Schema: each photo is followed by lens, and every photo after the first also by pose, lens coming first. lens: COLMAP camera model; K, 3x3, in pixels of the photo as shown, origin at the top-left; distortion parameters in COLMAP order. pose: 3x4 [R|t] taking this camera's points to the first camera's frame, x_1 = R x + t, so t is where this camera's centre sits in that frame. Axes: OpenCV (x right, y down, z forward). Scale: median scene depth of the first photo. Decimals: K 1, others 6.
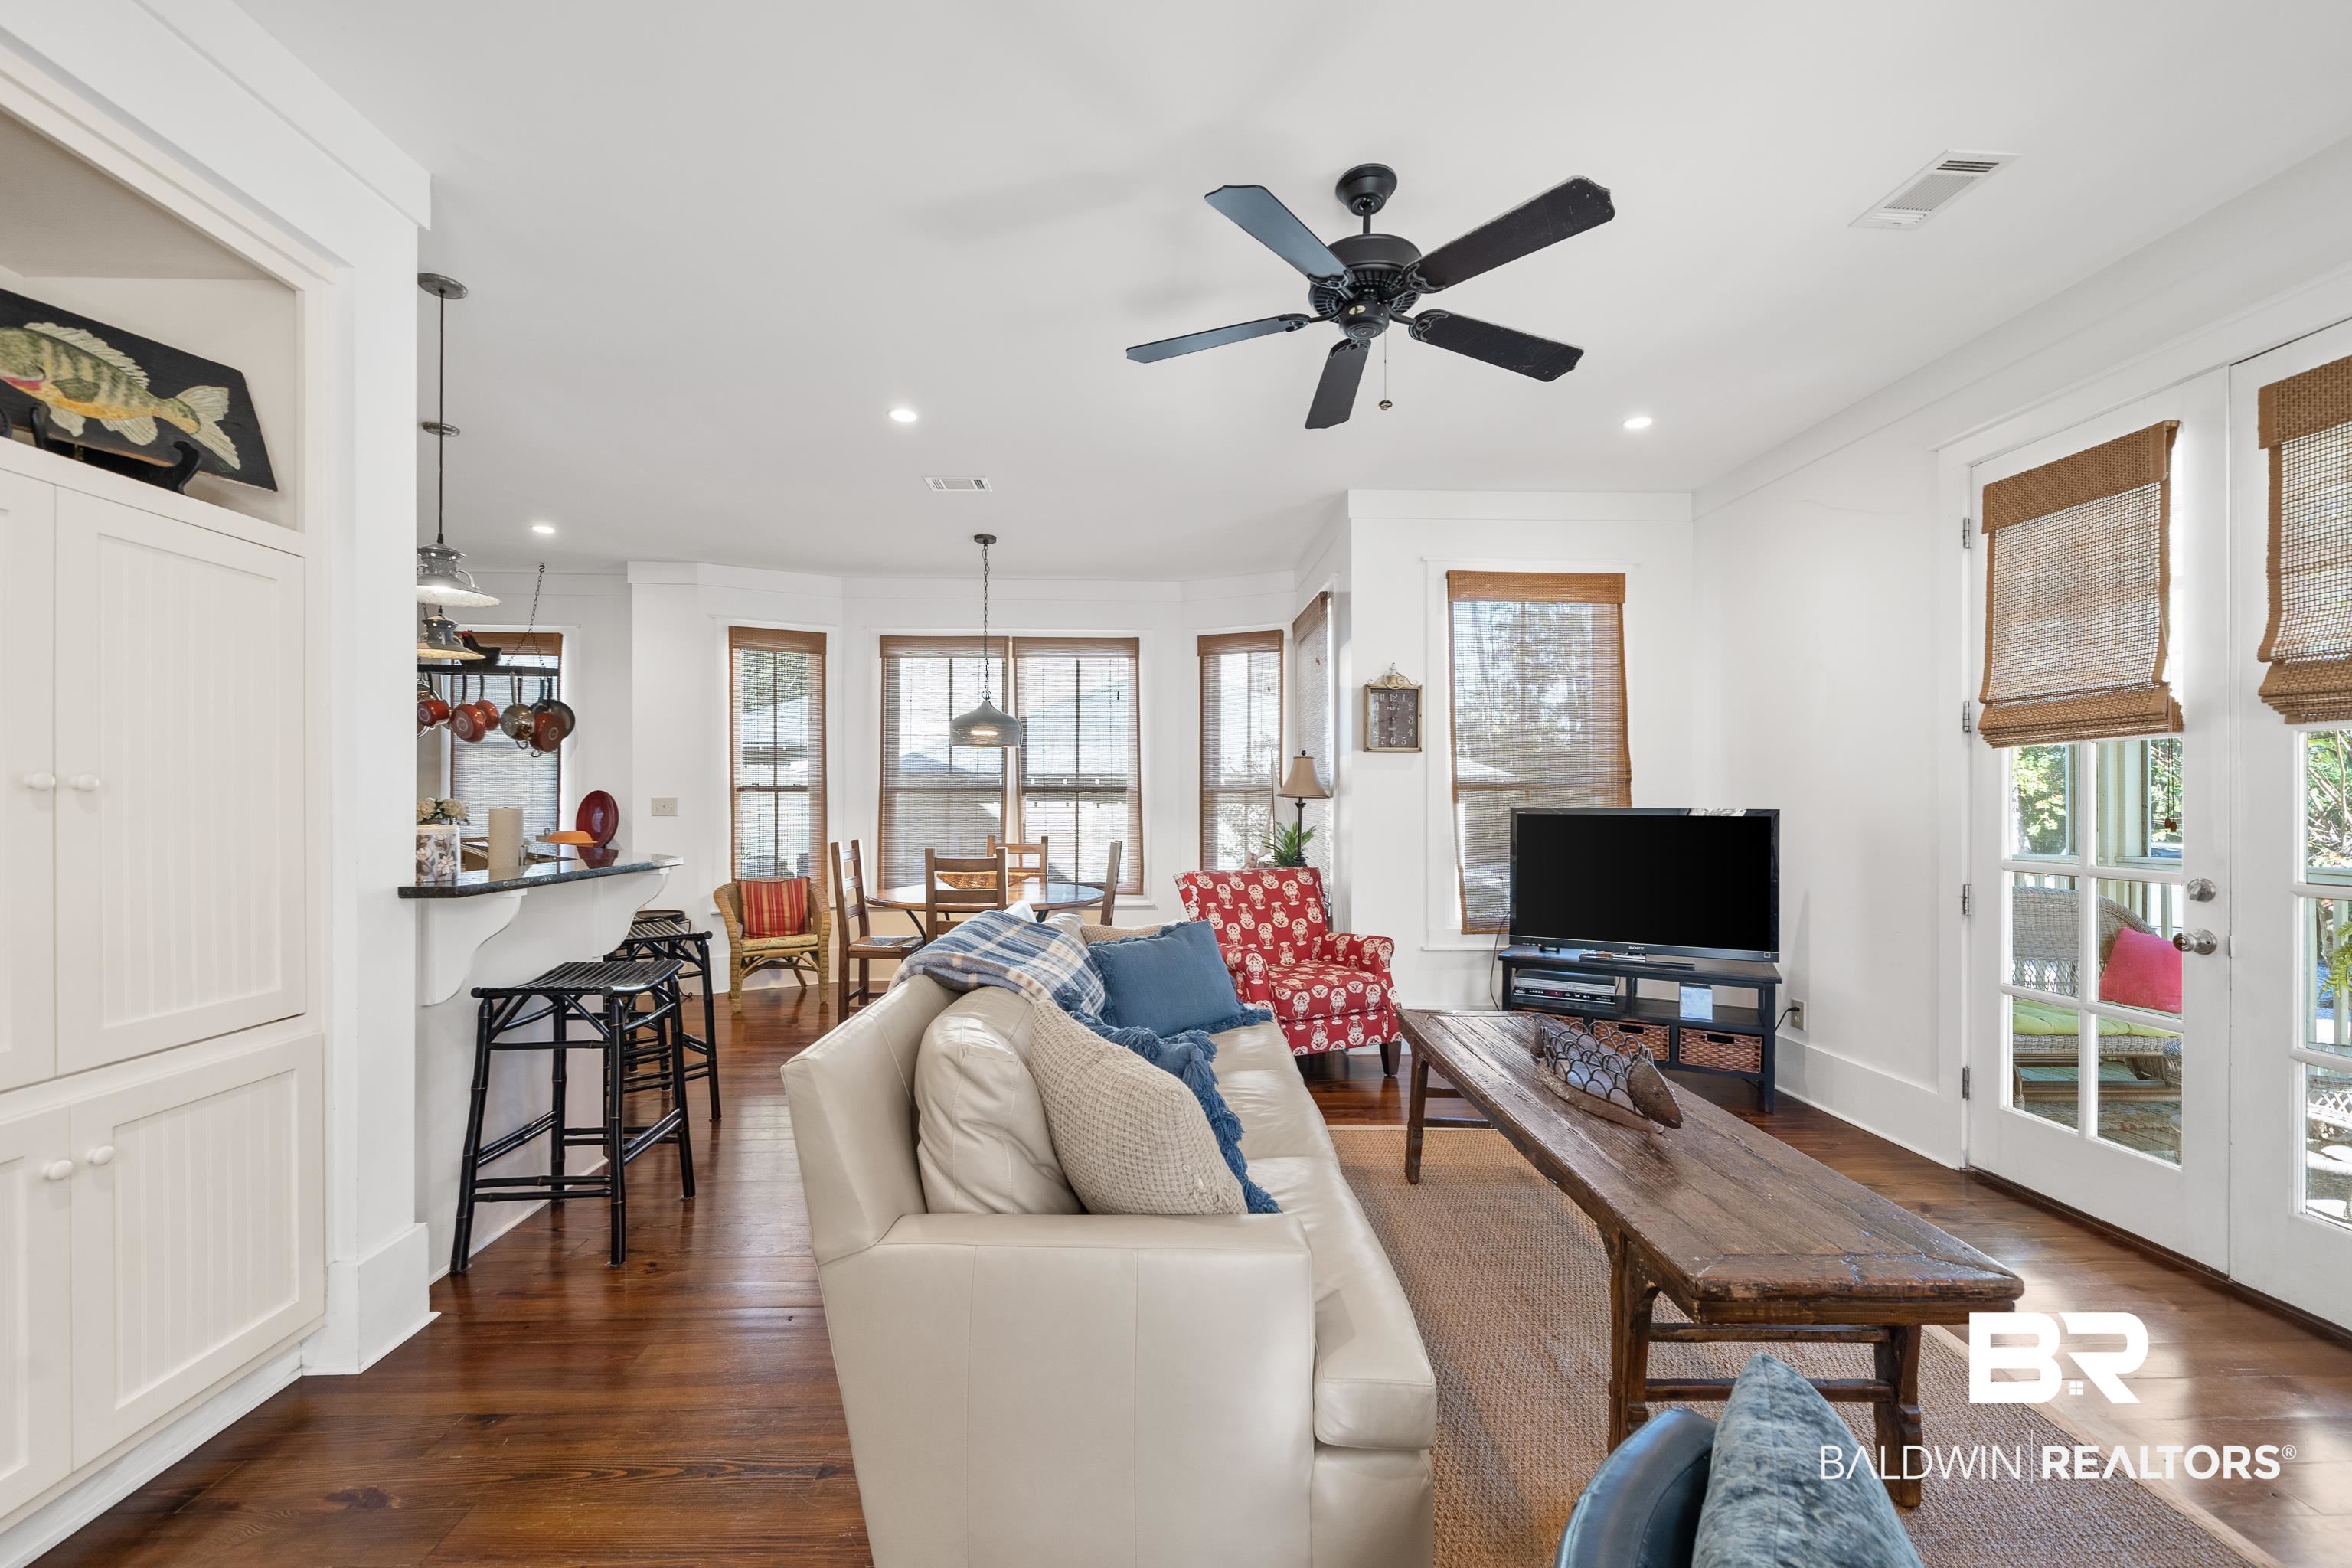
lens RADIAL K [[929.8, 0, 1167.4], [0, 929.8, 800.0], [0, 0, 1]] dist [-0.001842, -0.000693]
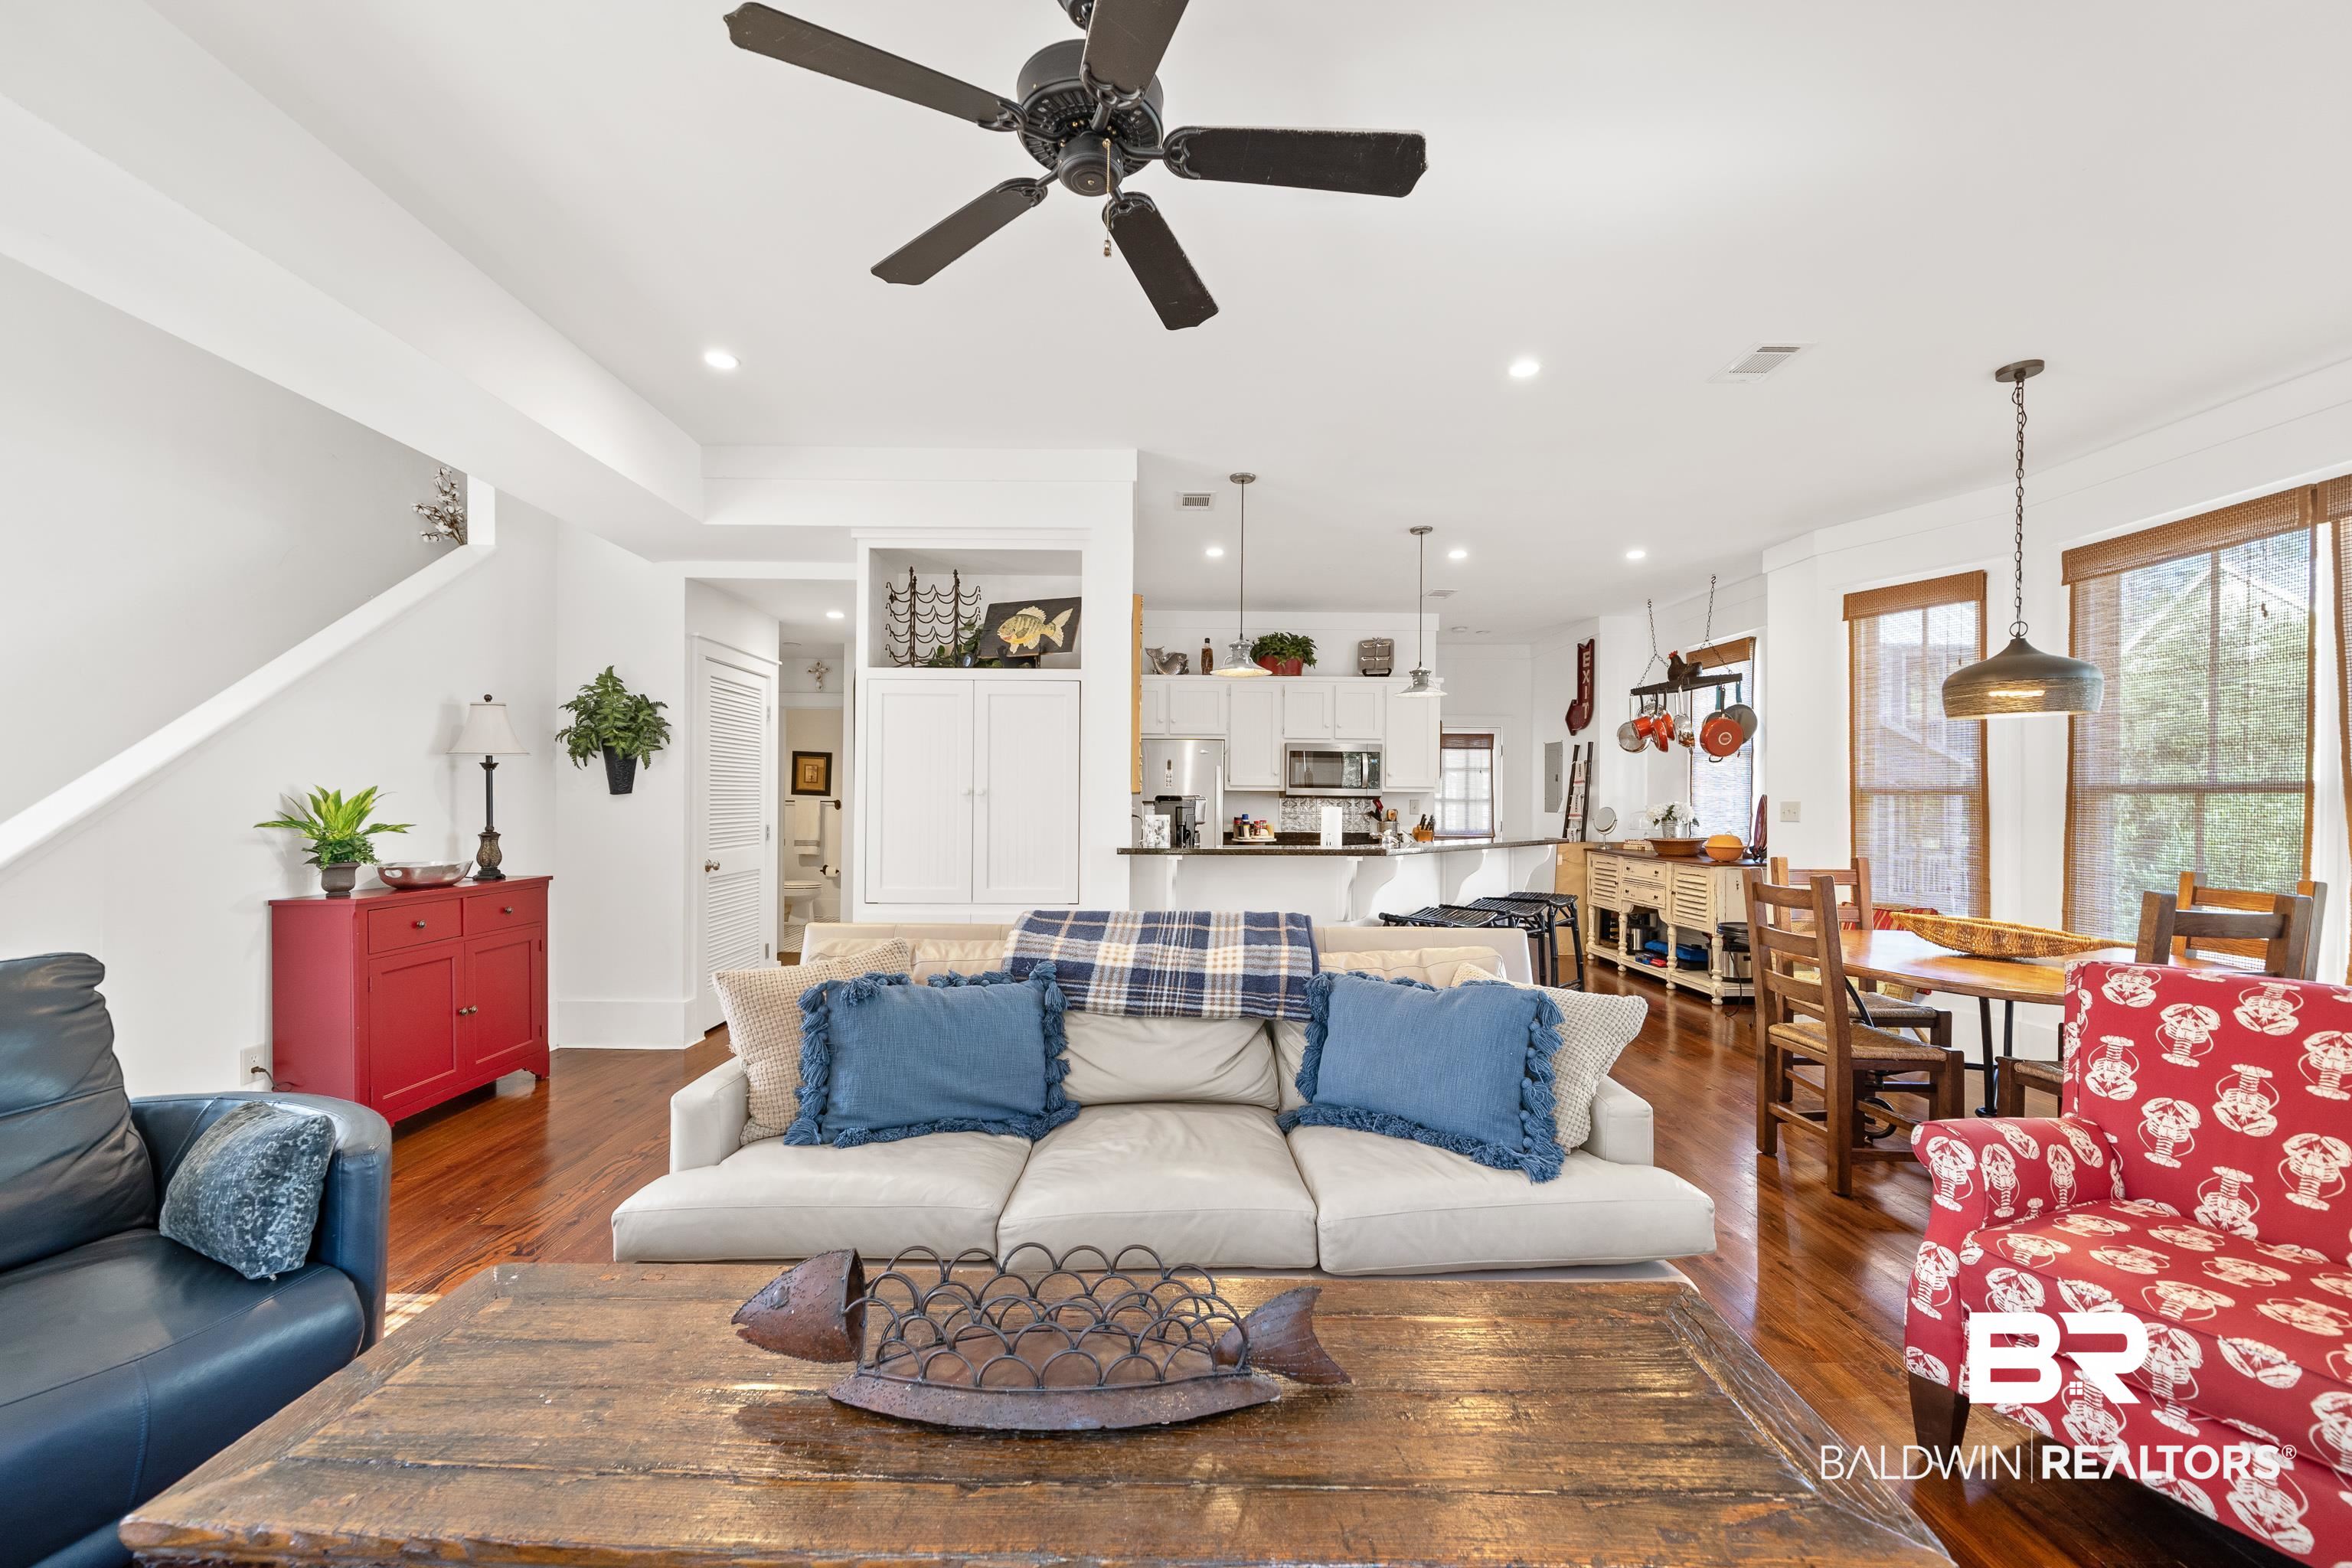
lens RADIAL K [[929.8, 0, 1154.9], [0, 929.8, 799.7], [0, 0, 1]] dist [-0.001842, -0.000693]
pose [[-0.029466, -0.002947, -0.999561, 0.586084], [-0.008822, 0.999957, -0.002688, 0.006873], [0.999527, 0.008739, -0.029491, 0.625021]]
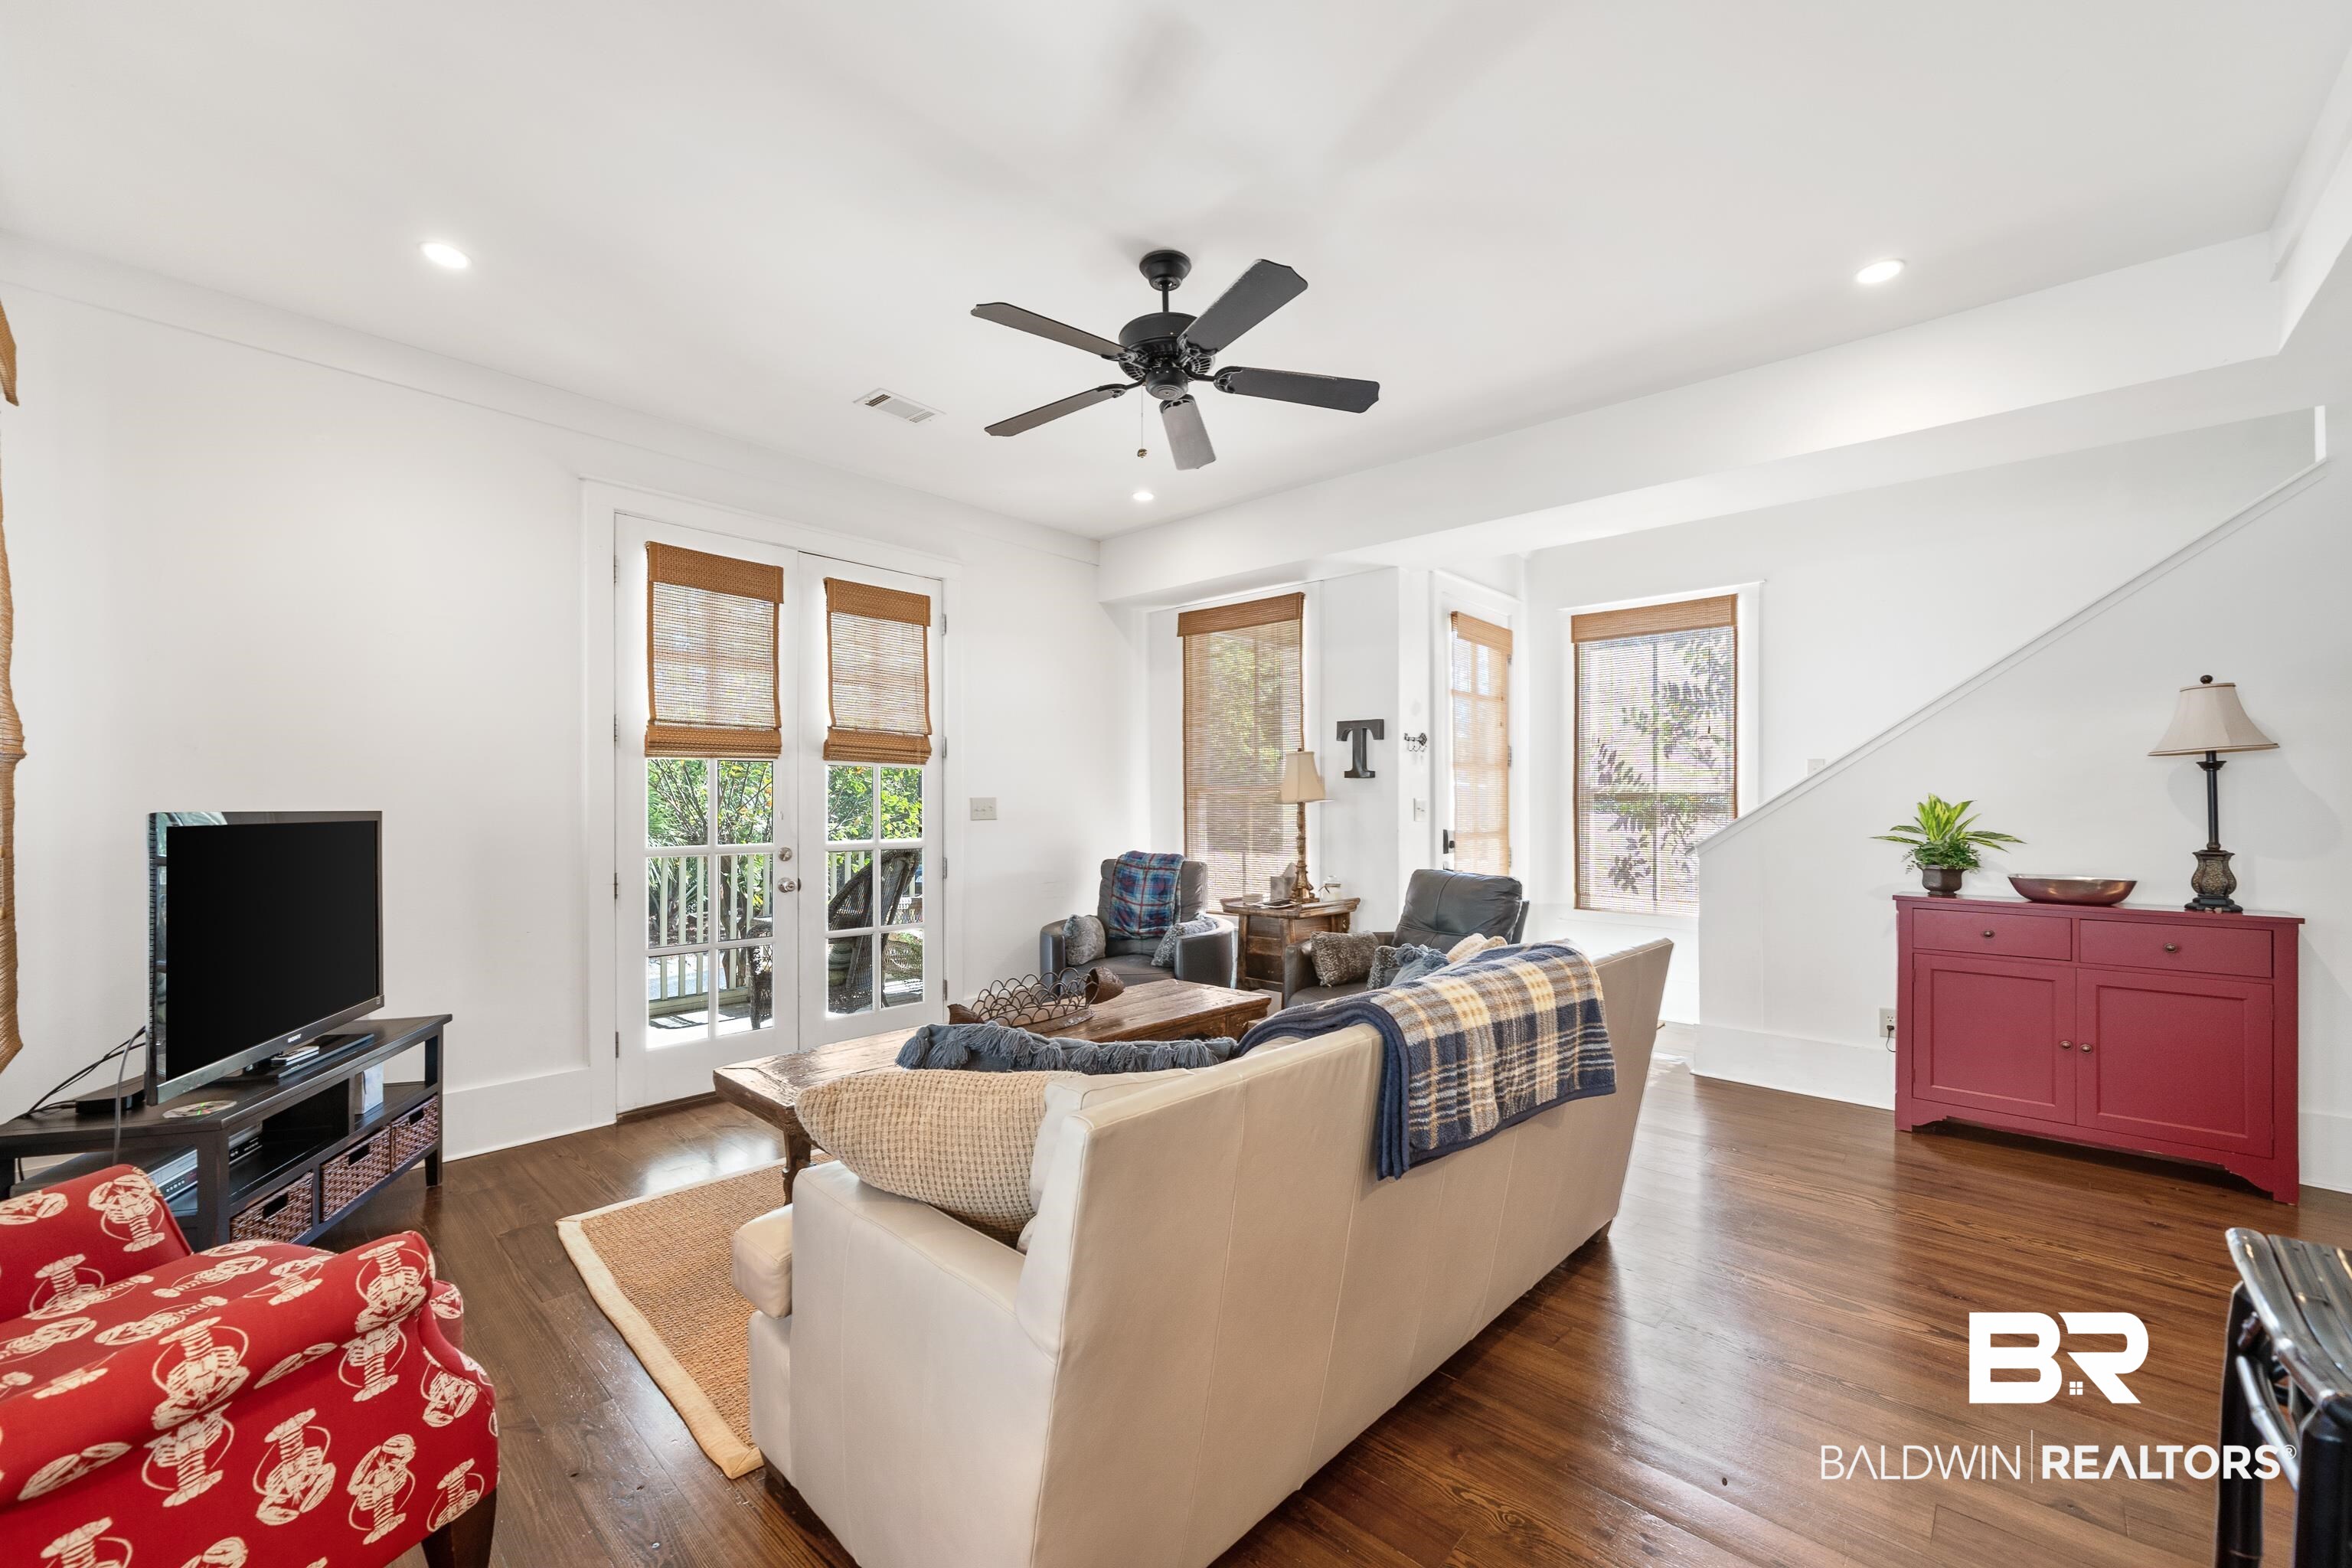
lens RADIAL K [[929.8, 0, 1162.9], [0, 929.8, 799.4], [0, 0, 1]] dist [-0.001842, -0.000693]
pose [[-0.700864, -0.002285, 0.713292, -0.352907], [-0.004222, 0.999991, -0.000944, -0.002394], [-0.713283, -0.003673, -0.700867, 1.062839]]
